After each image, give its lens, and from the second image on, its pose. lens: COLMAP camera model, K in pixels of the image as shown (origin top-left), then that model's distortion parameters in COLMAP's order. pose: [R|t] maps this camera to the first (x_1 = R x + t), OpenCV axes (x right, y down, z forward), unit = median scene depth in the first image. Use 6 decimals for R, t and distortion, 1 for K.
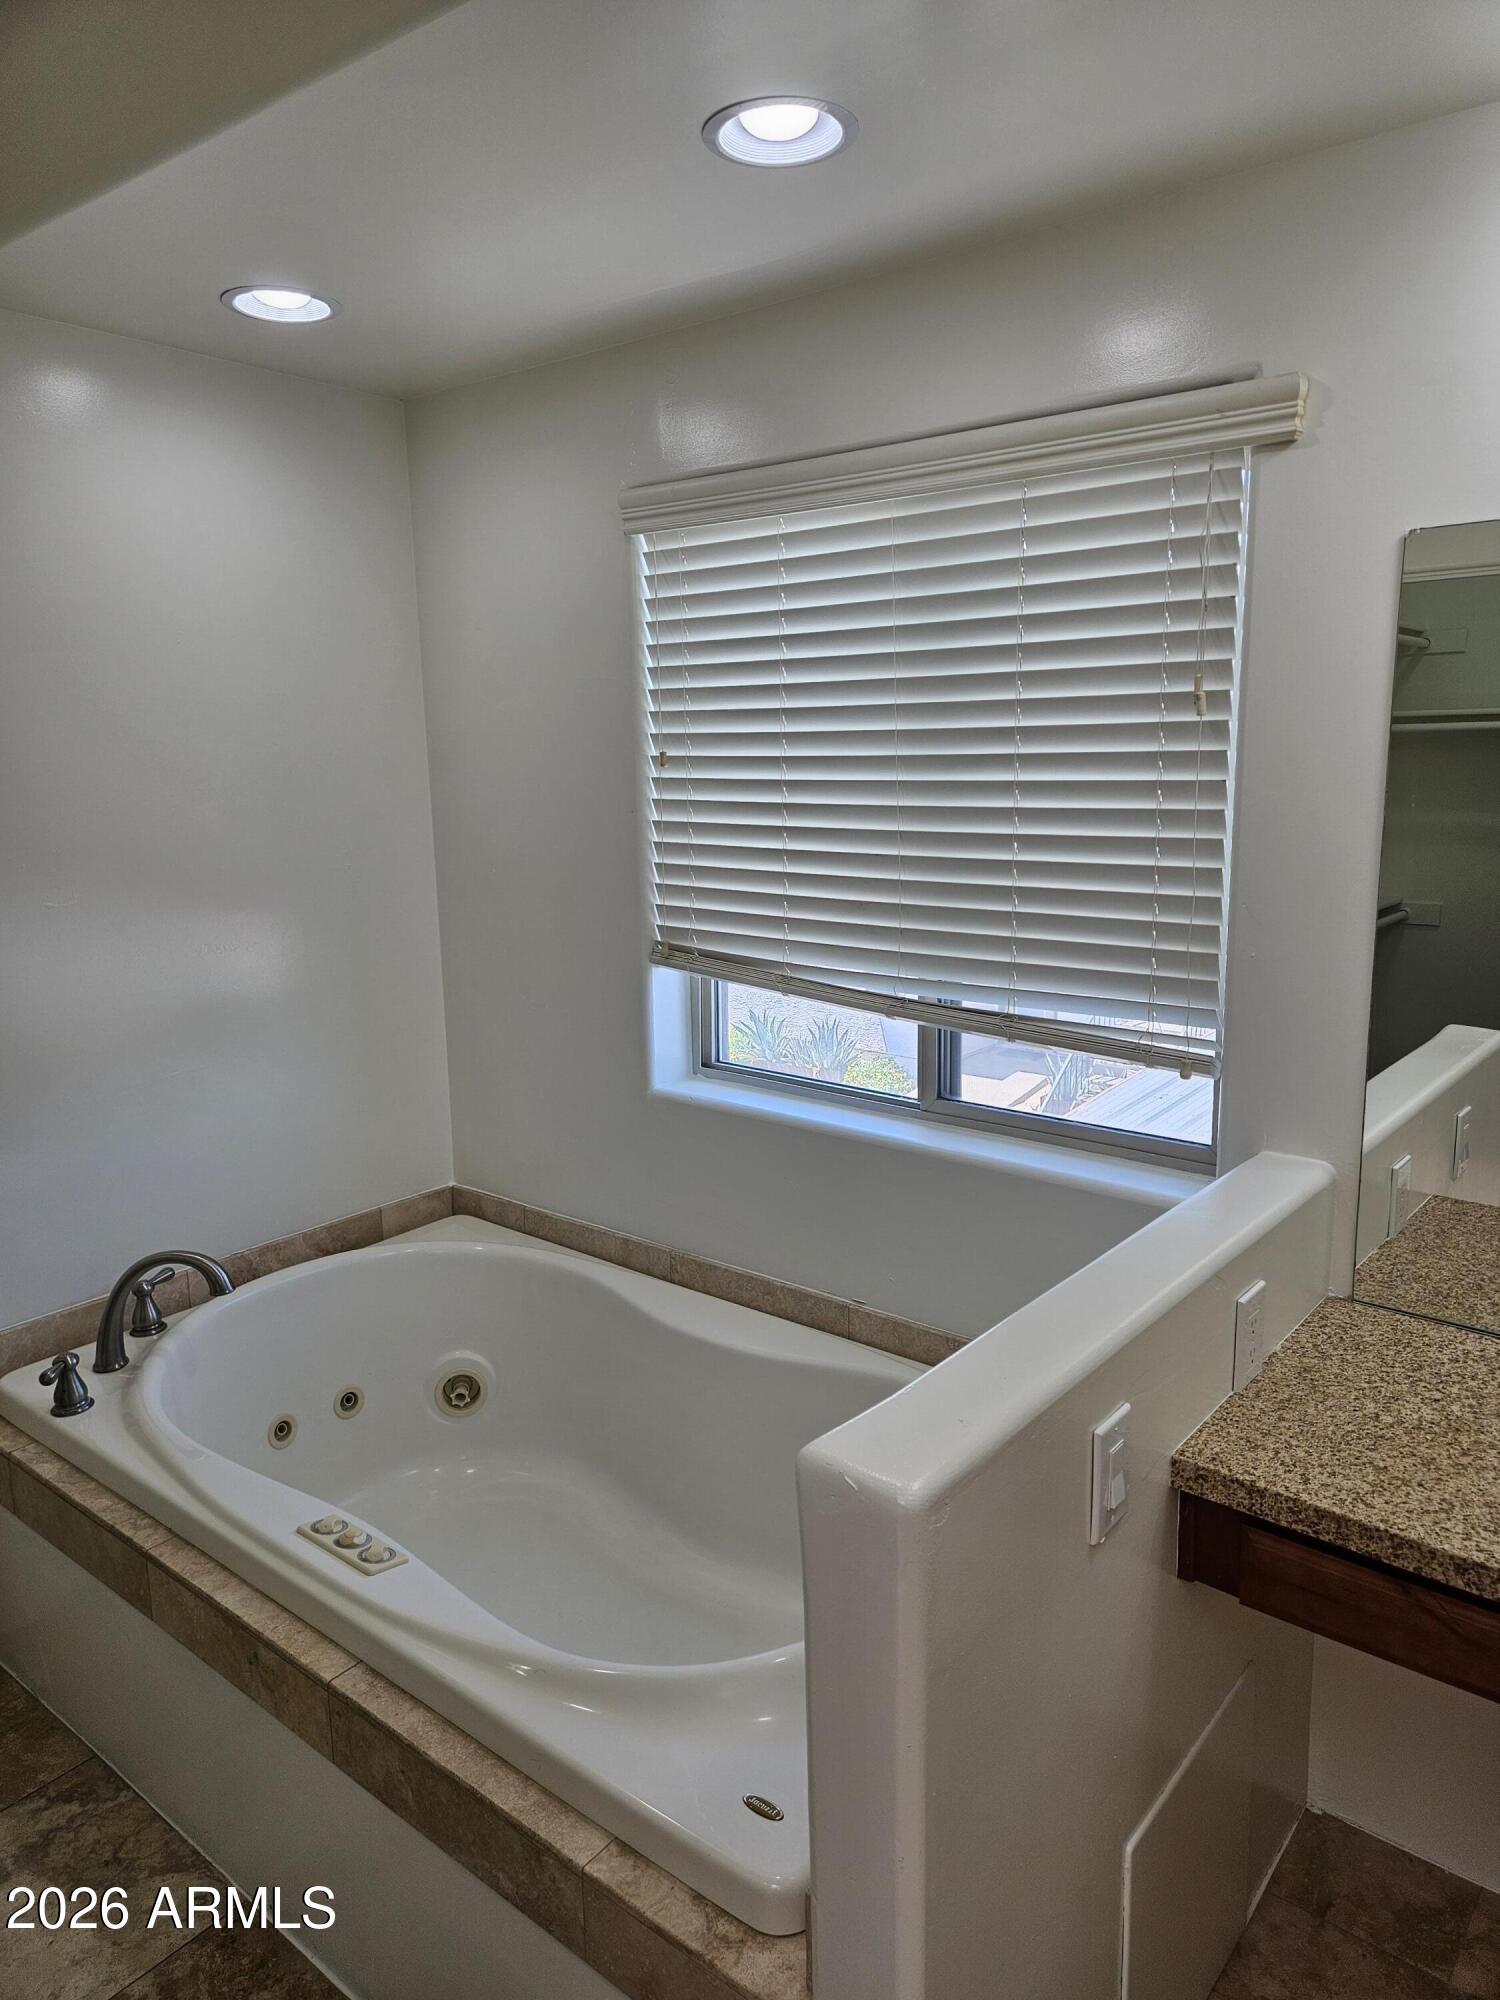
lens RADIAL K [[1353.2, 0, 756.5], [0, 1353.2, 996.4], [0, 0, 1]] dist [0.076582, -0.057016]
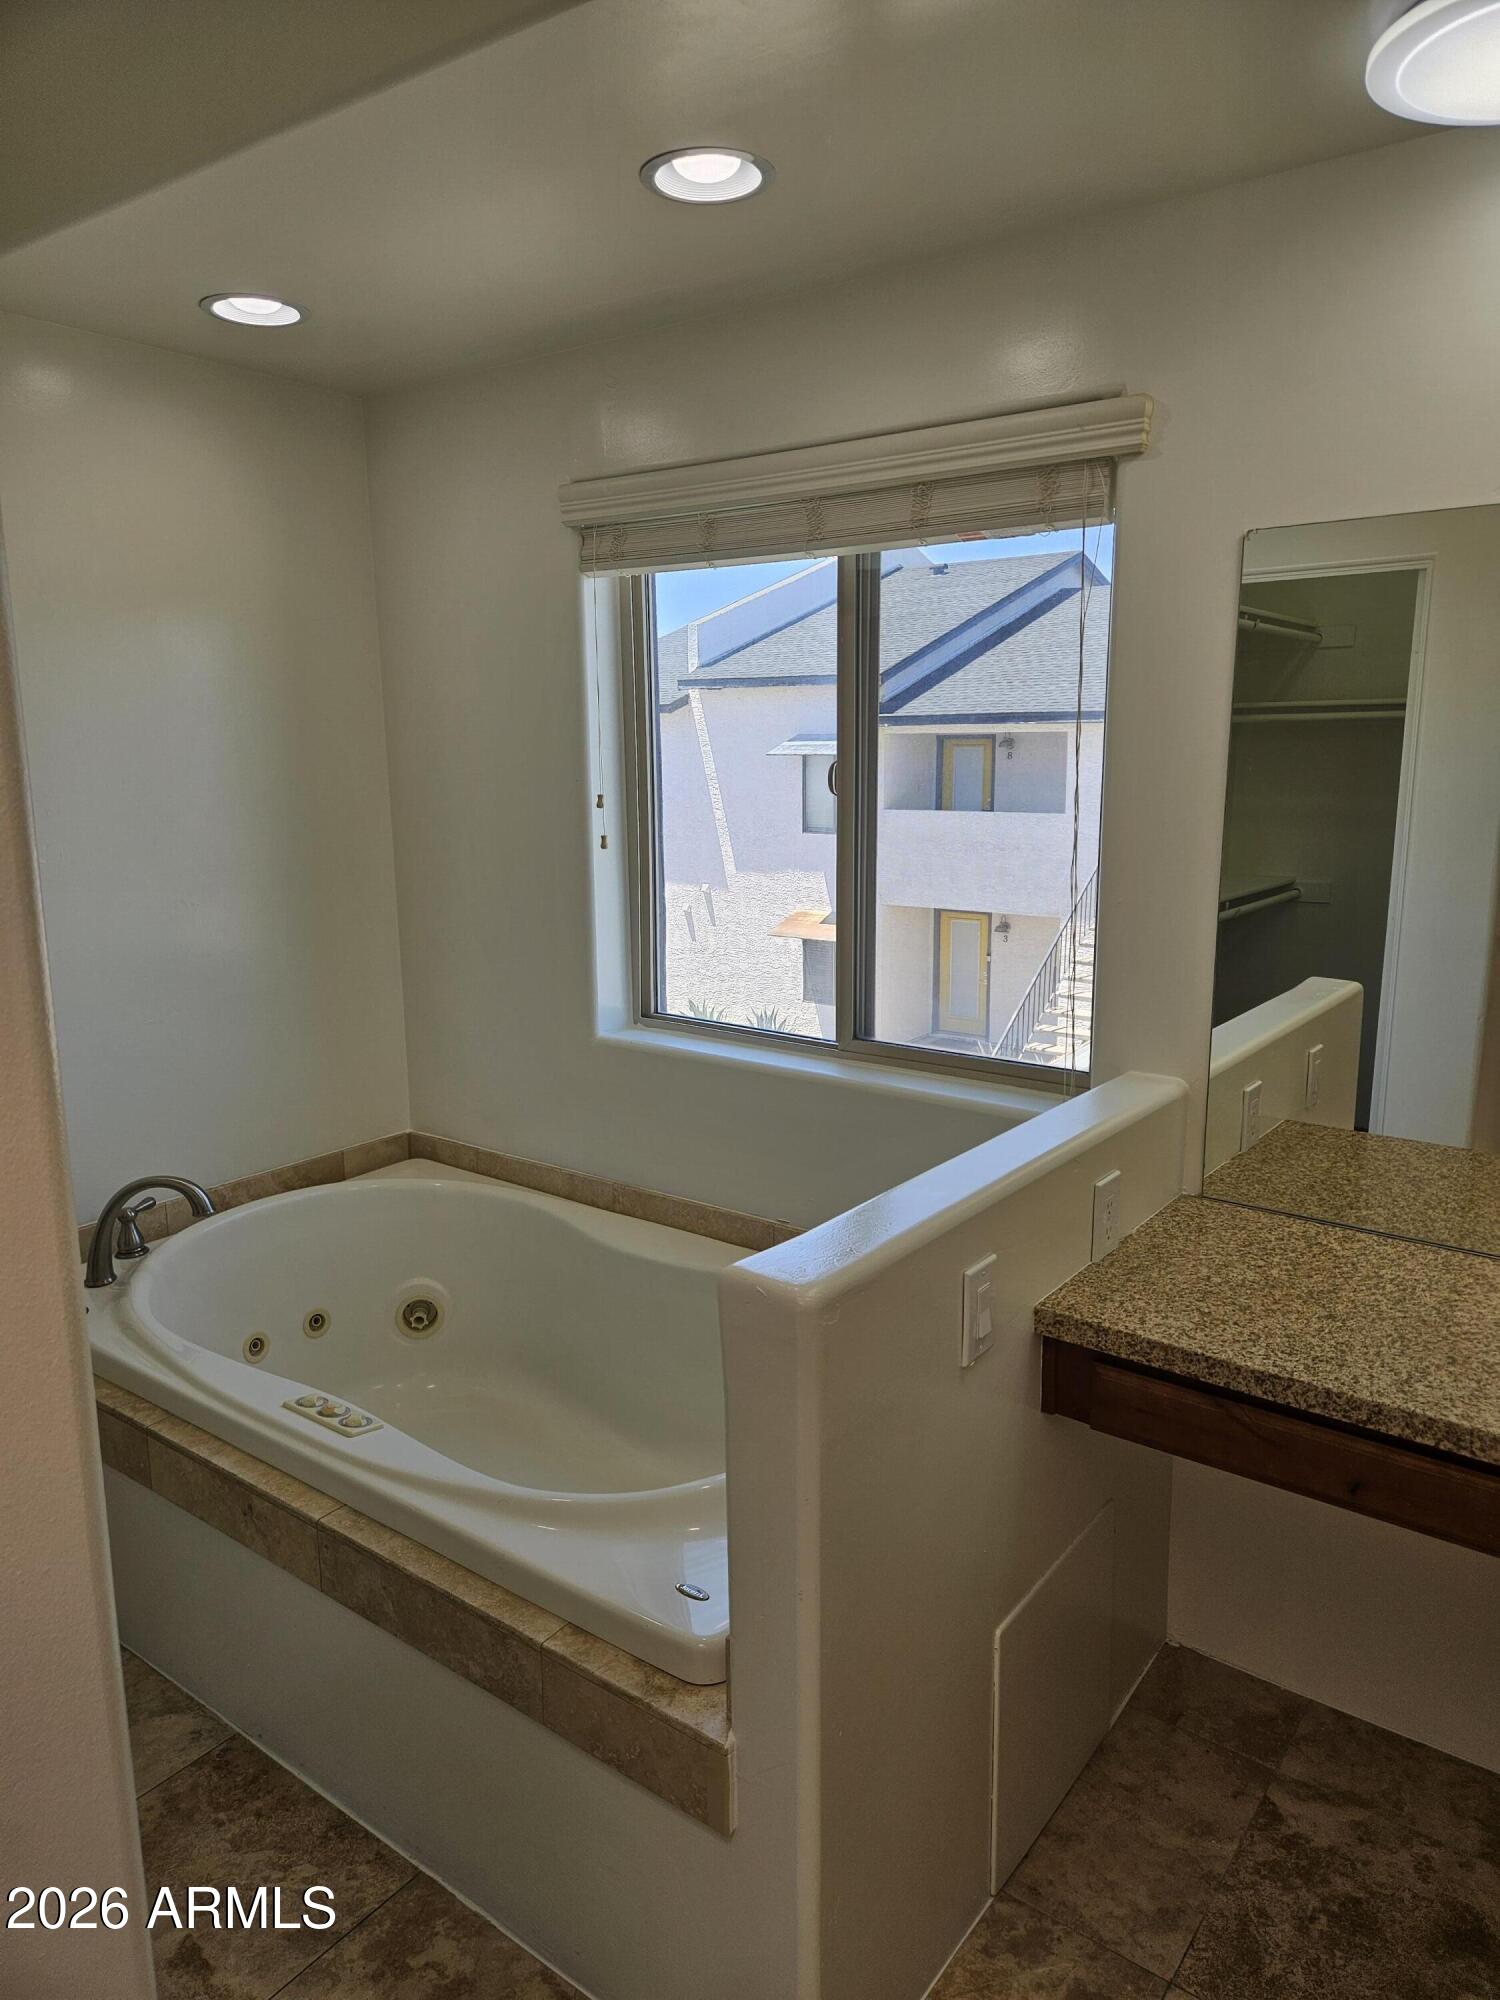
lens RADIAL K [[1353.2, 0, 742.5], [0, 1353.2, 1009.5], [0, 0, 1]] dist [0.076582, -0.057016]
pose [[0.999426, 0.000090, 0.033884, 0.006076], [-0.000471, 0.999937, 0.011240, 0.050359], [-0.033880, -0.011249, 0.999363, -0.140998]]
